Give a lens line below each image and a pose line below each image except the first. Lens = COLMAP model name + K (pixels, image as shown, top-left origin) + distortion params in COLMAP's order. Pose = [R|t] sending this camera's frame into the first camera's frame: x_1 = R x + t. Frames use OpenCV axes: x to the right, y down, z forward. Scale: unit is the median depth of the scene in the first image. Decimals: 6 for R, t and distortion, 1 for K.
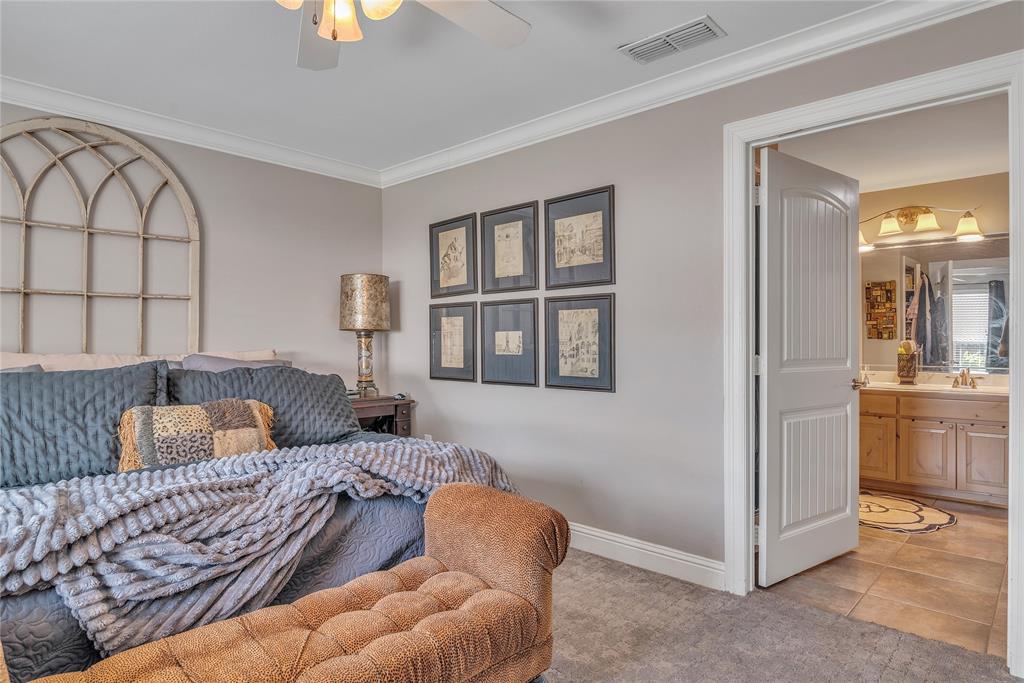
lens RADIAL K [[571.1, 0, 518.6], [0, 571.1, 341.8], [0, 0, 1]] dist [-0.016650, 0.000939]
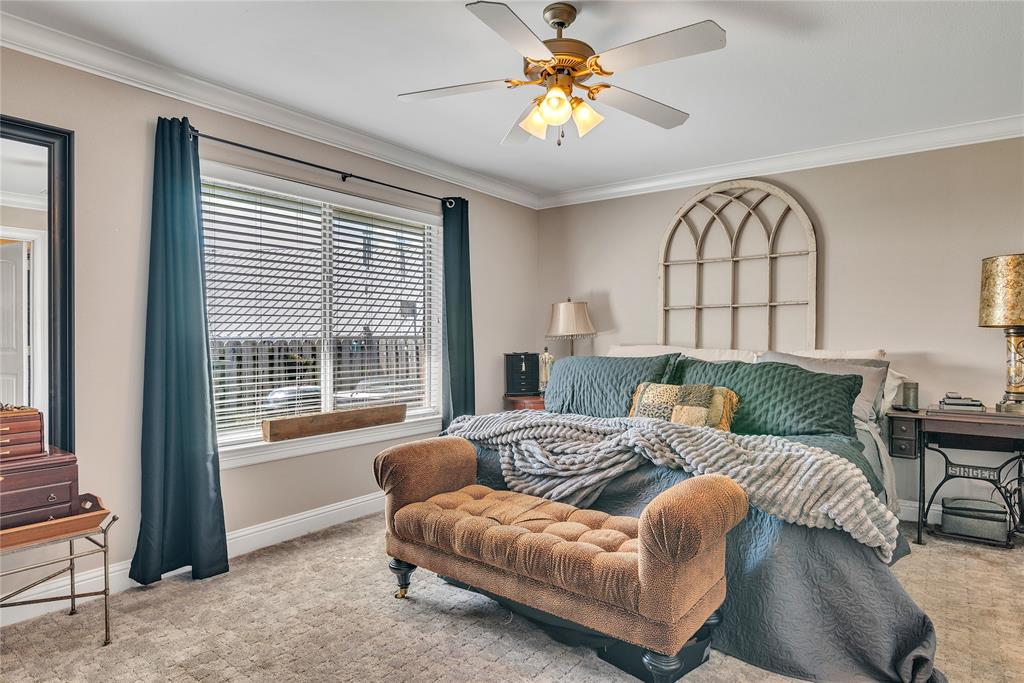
lens RADIAL K [[571.1, 0, 518.6], [0, 571.1, 341.8], [0, 0, 1]] dist [-0.016650, 0.000939]
pose [[0.107551, 0.002937, -0.994195, 0.691299], [-0.004878, 0.999985, 0.002426, 0.002396], [0.994188, 0.004589, 0.107564, 0.410970]]
